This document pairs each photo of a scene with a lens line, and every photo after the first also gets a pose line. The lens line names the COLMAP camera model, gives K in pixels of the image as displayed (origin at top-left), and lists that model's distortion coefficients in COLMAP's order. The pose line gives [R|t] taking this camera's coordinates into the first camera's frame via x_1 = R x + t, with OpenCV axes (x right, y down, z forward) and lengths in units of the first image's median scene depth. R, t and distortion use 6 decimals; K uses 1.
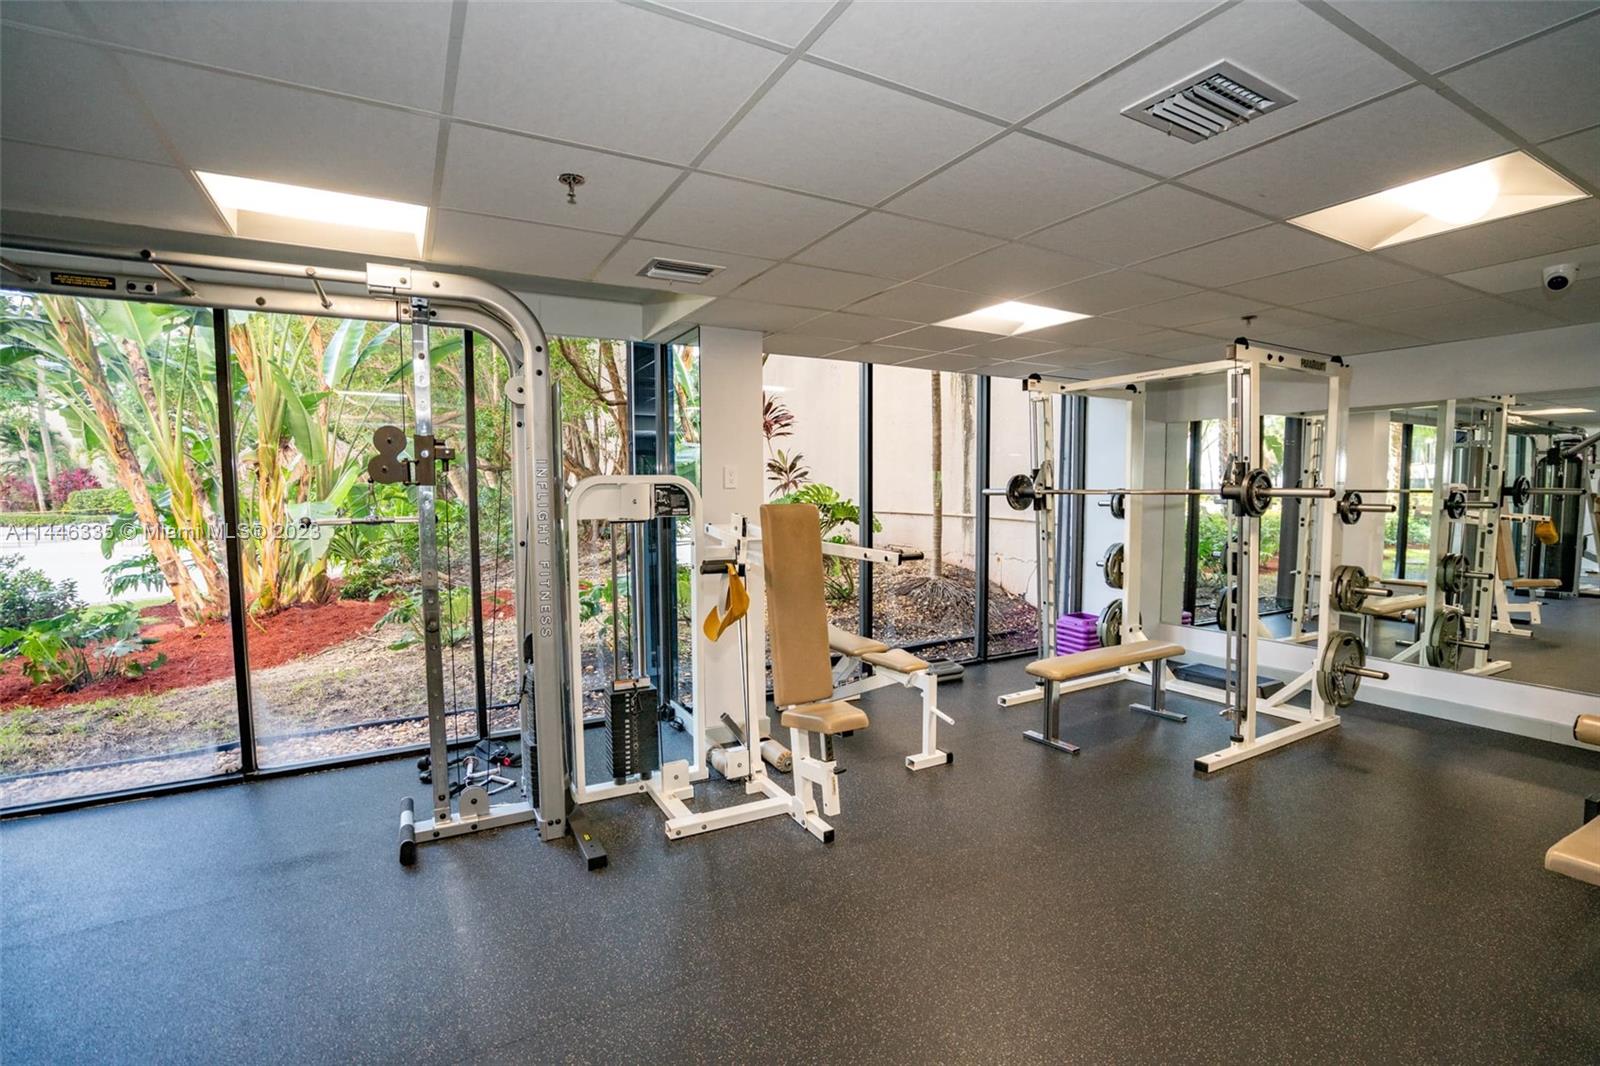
lens RADIAL K [[753.6, 0, 800.0], [0, 753.6, 533.0], [0, 0, 1]] dist [-0.043372, -0.000003]
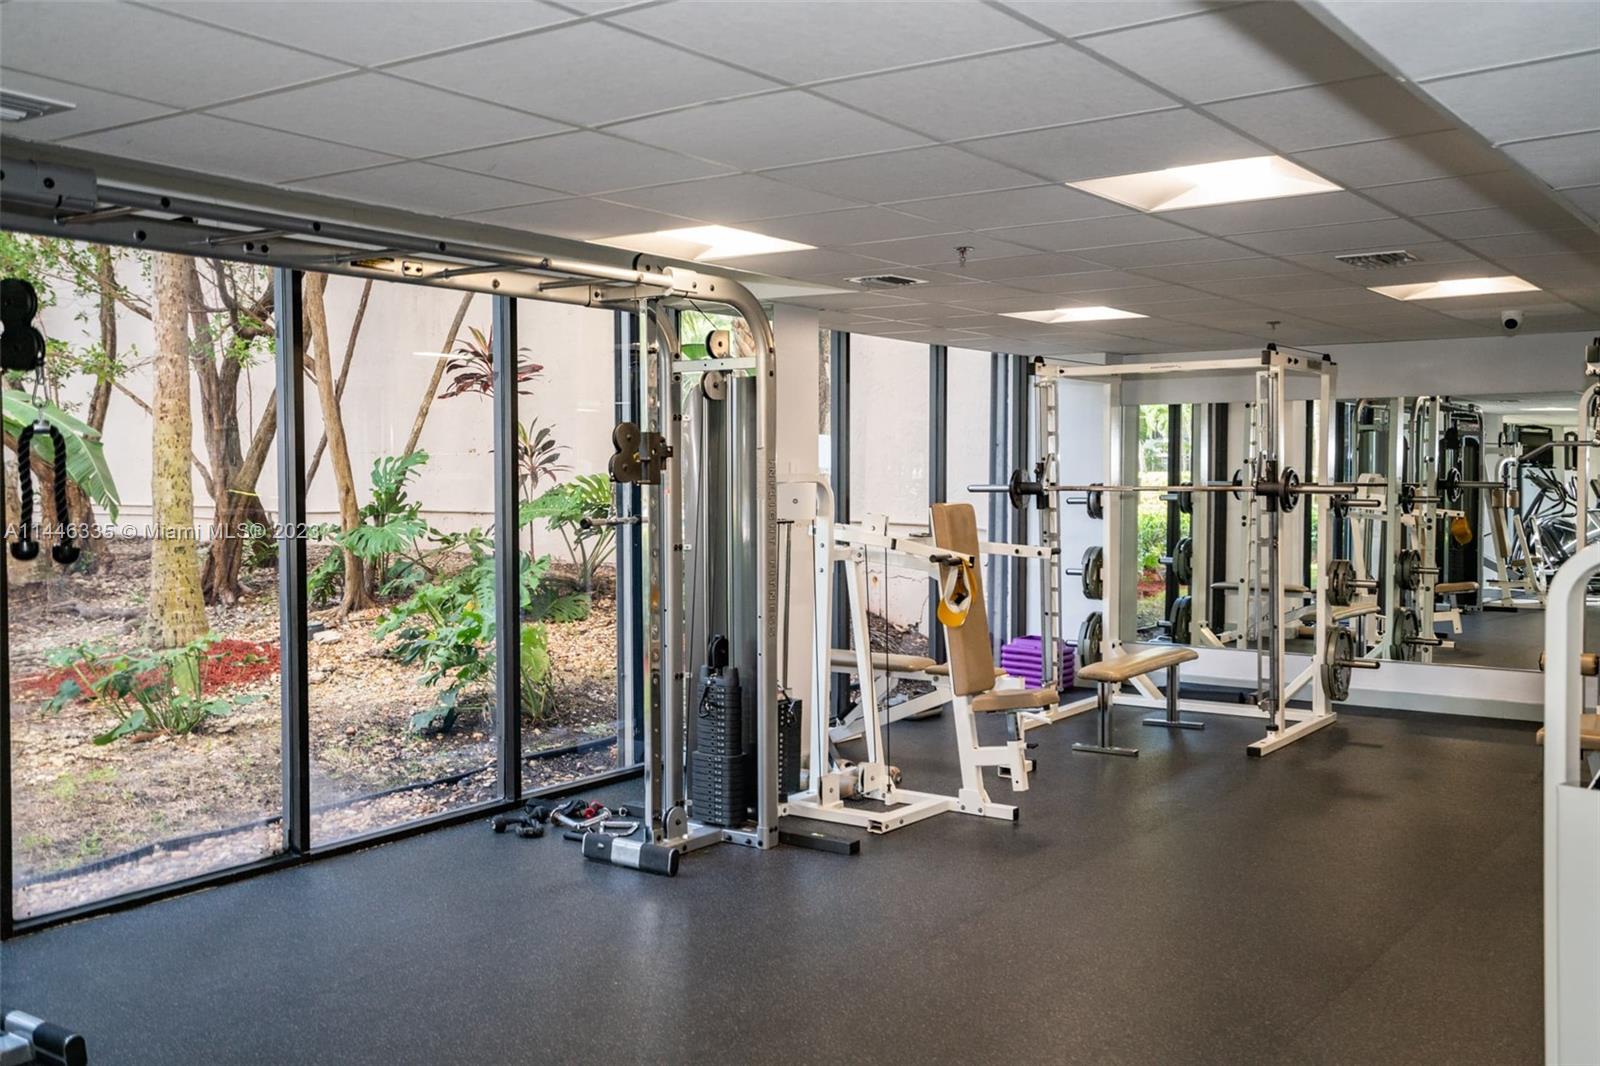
lens RADIAL K [[1514.9, 0, 800.0], [0, 1514.9, 533.0], [0, 0, 1]] dist [-0.002491, -0.006687]
pose [[0.909024, -0.013965, 0.416510, -0.699972], [0.022466, 0.999627, -0.015515, 0.019514], [-0.416138, 0.023460, 0.908999, -0.516505]]
